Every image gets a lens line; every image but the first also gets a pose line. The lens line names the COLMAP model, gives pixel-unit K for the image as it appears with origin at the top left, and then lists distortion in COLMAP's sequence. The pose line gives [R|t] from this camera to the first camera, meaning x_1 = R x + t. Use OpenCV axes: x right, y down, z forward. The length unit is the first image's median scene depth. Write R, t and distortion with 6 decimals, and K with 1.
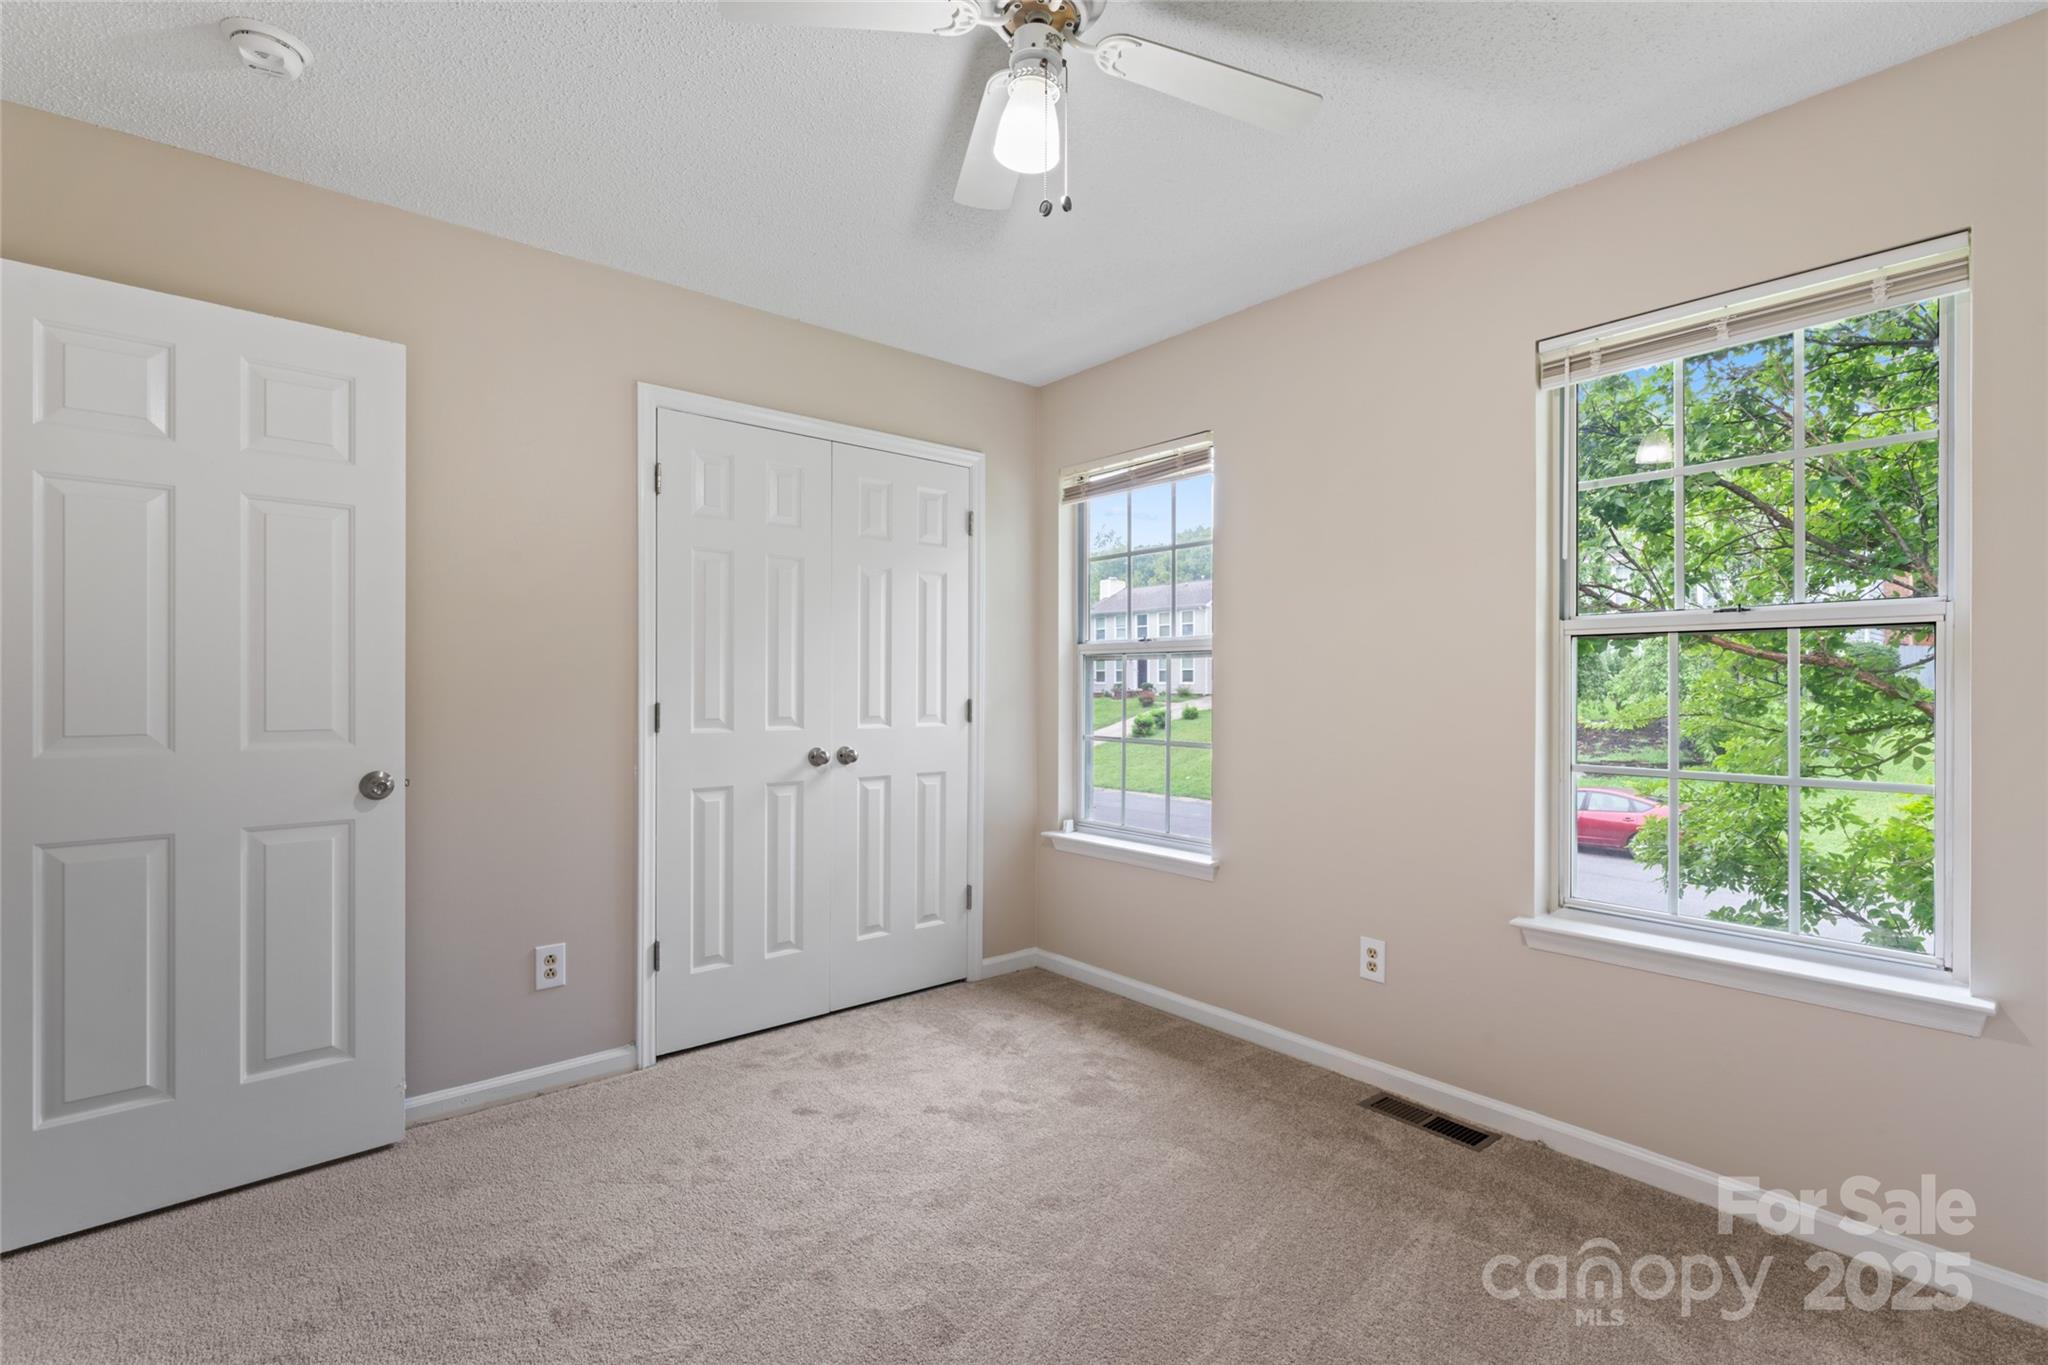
lens RADIAL K [[938.8, 0, 1024.0], [0, 938.8, 682.5], [0, 0, 1]] dist [0.002464, 0.000123]
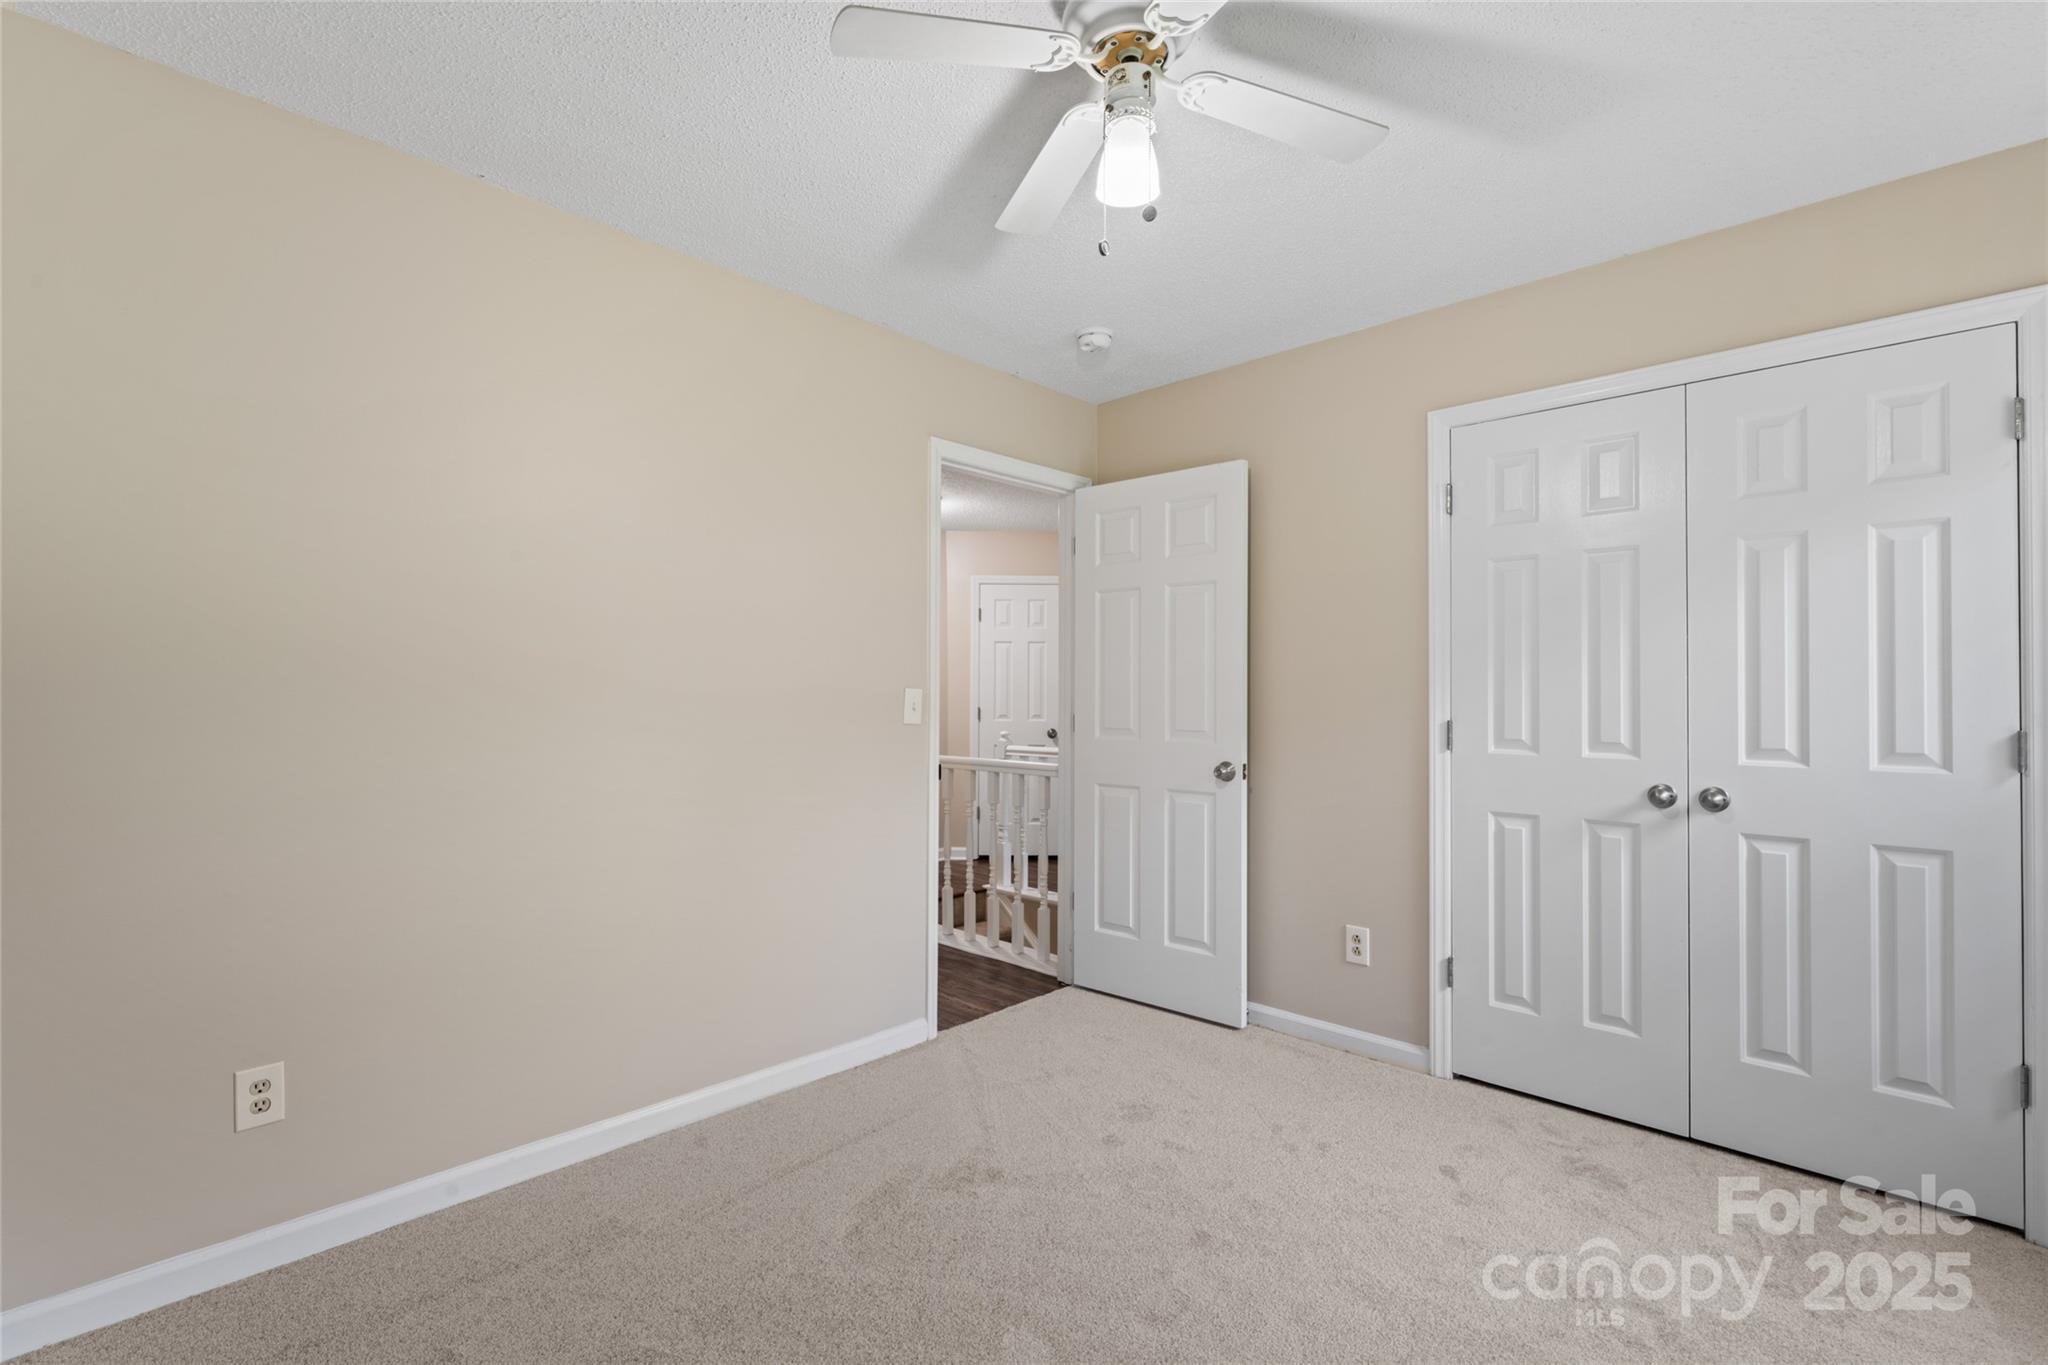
lens RADIAL K [[939.4, 0, 1024.0], [0, 939.4, 682.5], [0, 0, 1]] dist [-0.003985, -0.000430]
pose [[0.081891, -0.017212, -0.996493, 0.577086], [-0.003014, 0.999842, -0.017517, -0.000062], [0.996637, 0.004437, 0.081826, 0.459499]]
